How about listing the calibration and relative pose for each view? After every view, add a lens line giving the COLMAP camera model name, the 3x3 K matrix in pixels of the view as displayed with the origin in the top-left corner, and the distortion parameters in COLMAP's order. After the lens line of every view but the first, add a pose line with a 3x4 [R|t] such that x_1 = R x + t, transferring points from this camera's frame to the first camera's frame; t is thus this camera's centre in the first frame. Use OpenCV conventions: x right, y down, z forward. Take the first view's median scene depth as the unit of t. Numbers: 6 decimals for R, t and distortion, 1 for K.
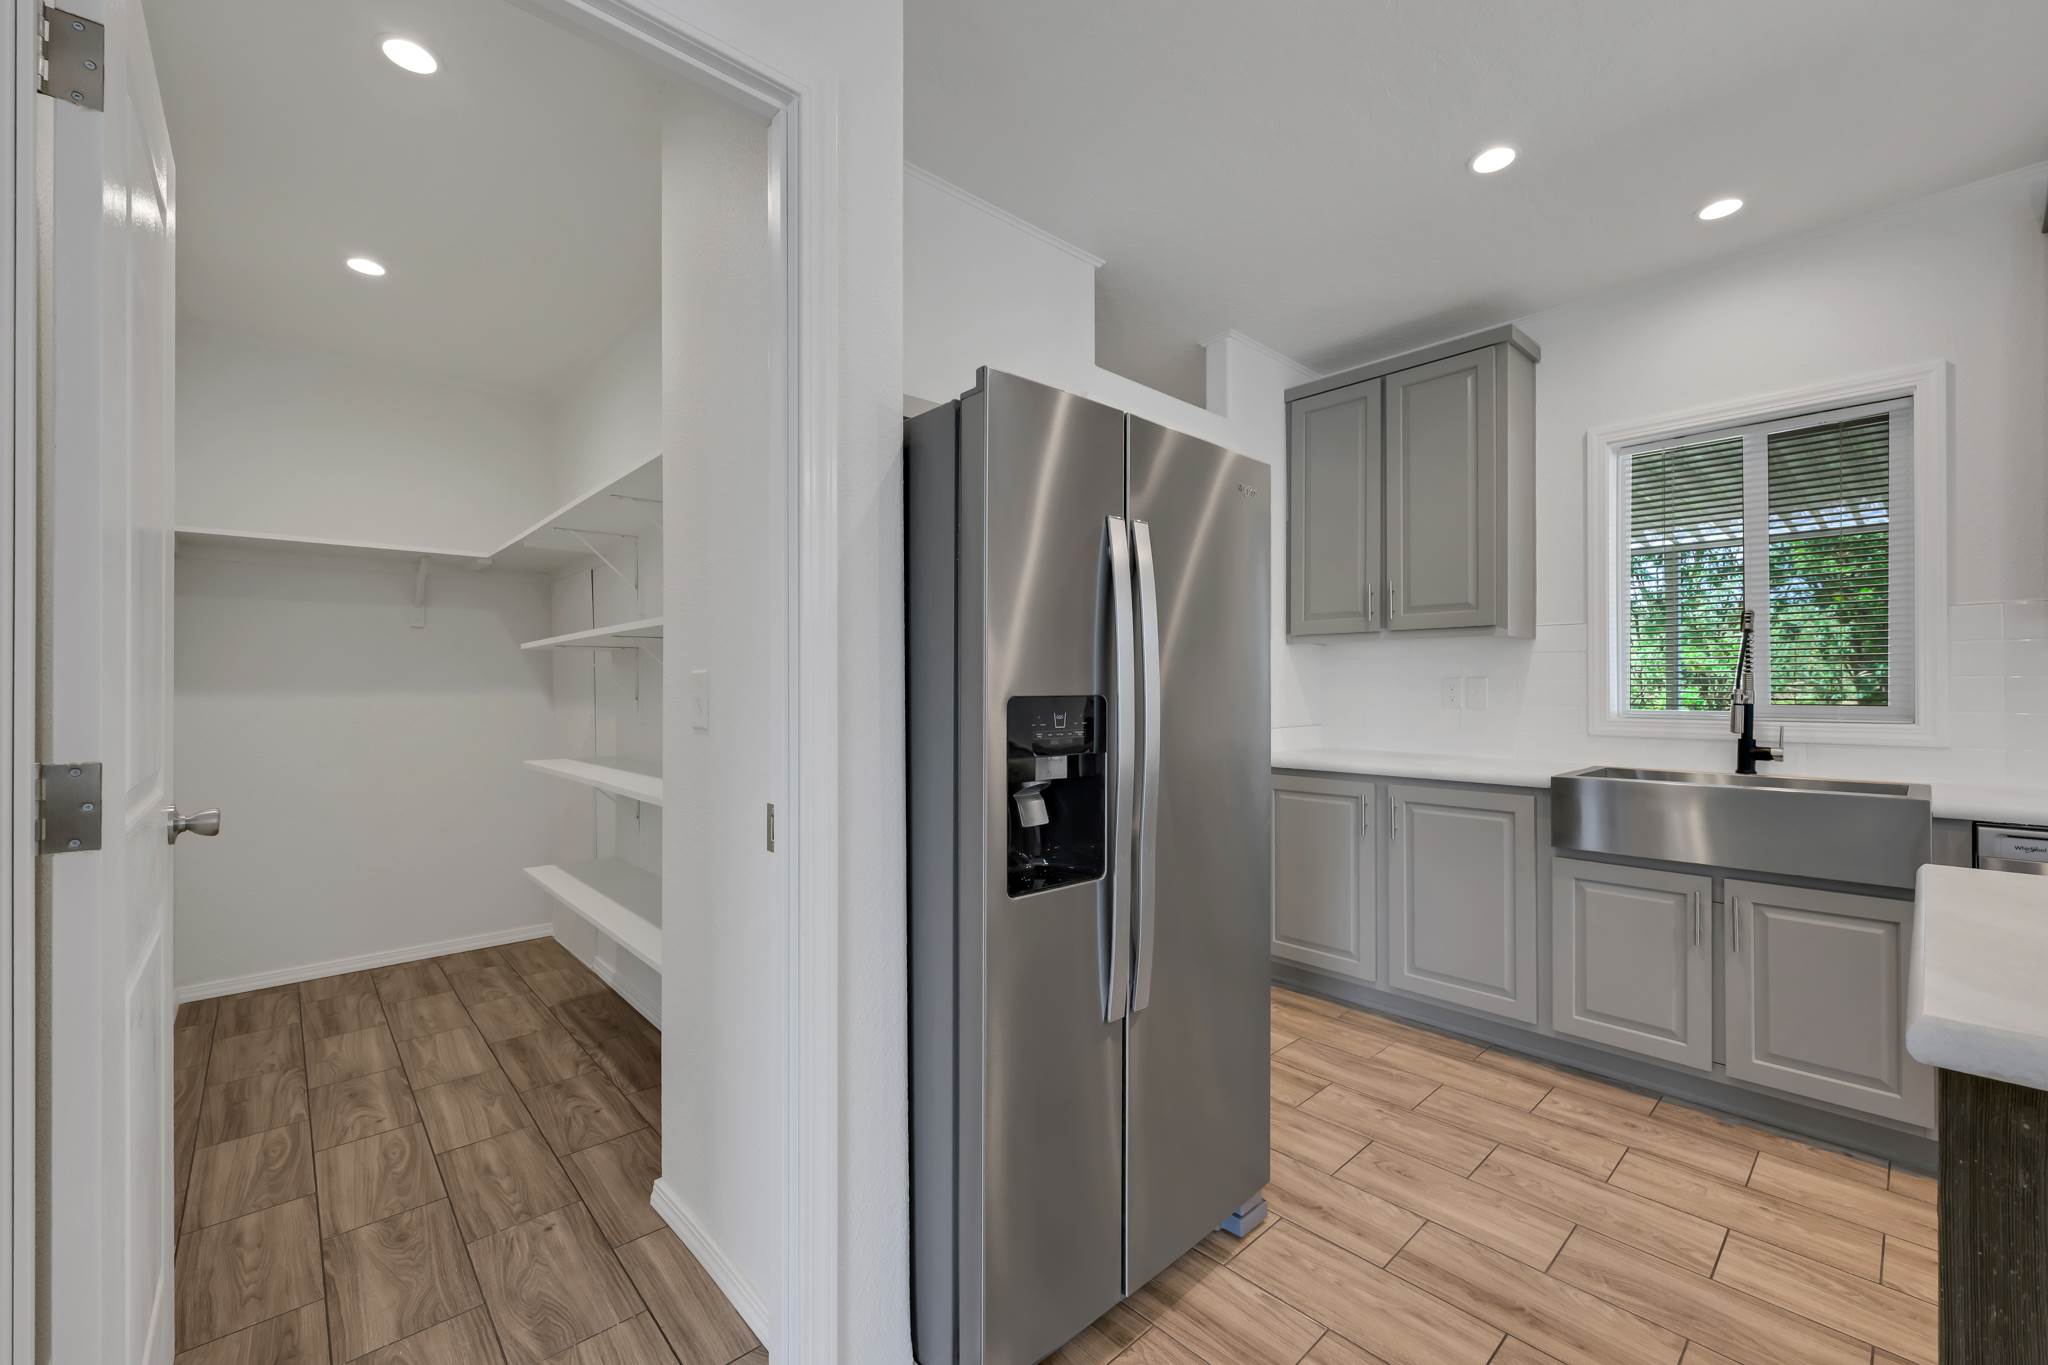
lens RADIAL K [[821.0, 0, 1024.0], [0, 821.0, 682.5], [0, 0, 1]] dist [-0.002459, -0.000168]
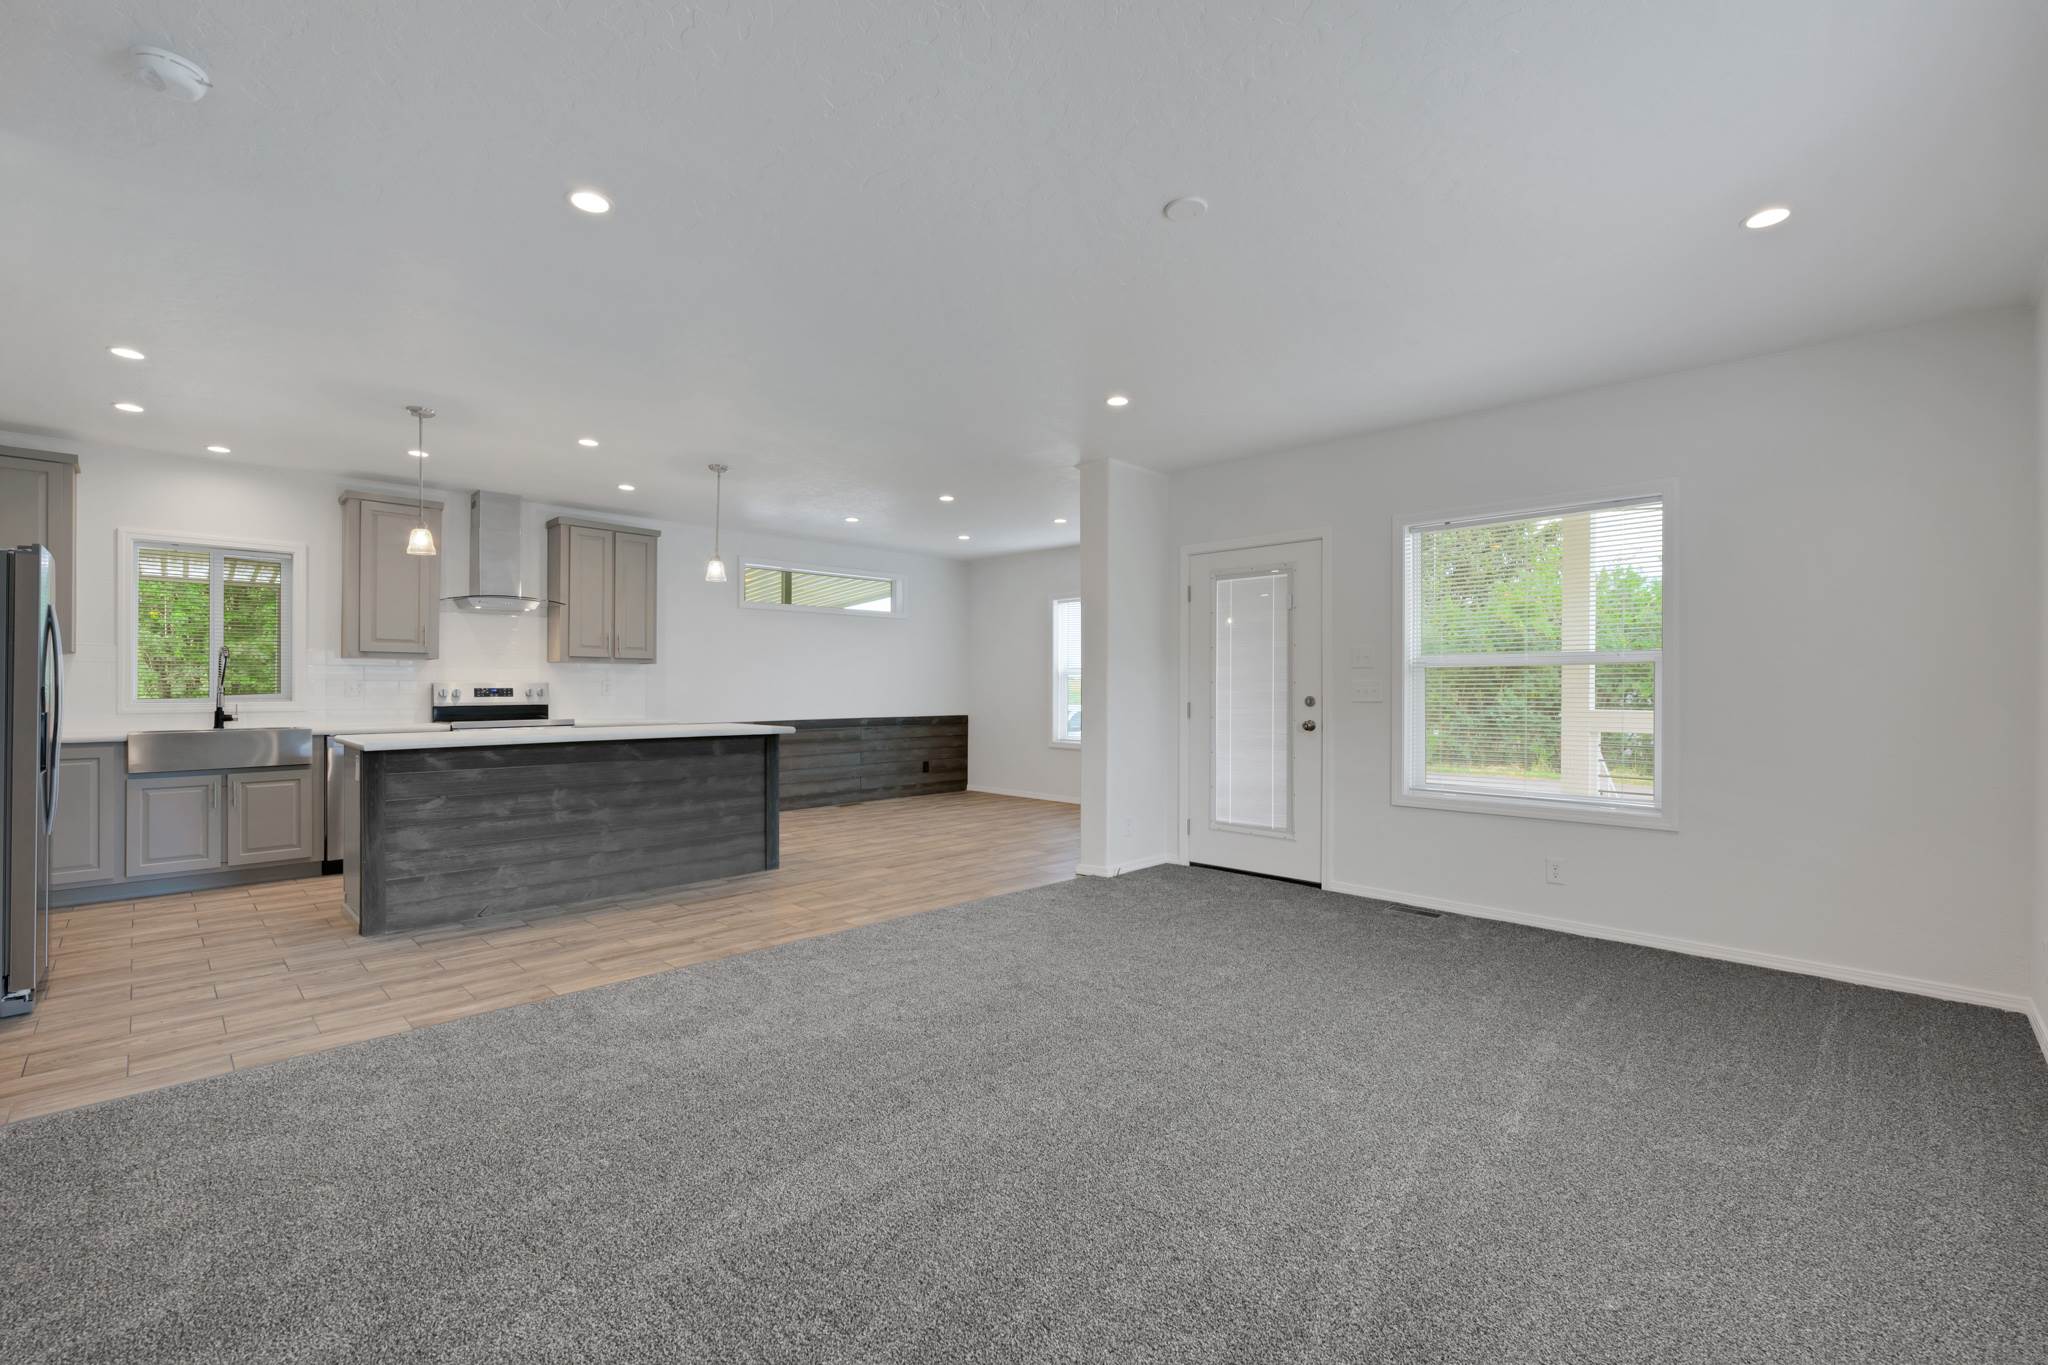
lens RADIAL K [[877.6, 0, 1021.6], [0, 877.6, 688.6], [0, 0, 1]] dist [-0.000744, 0.000323]
pose [[-0.048138, 0.001358, 0.998840, -1.541397], [-0.005649, 0.999983, -0.001632, 0.009477], [-0.998825, -0.005721, -0.048129, -0.962560]]
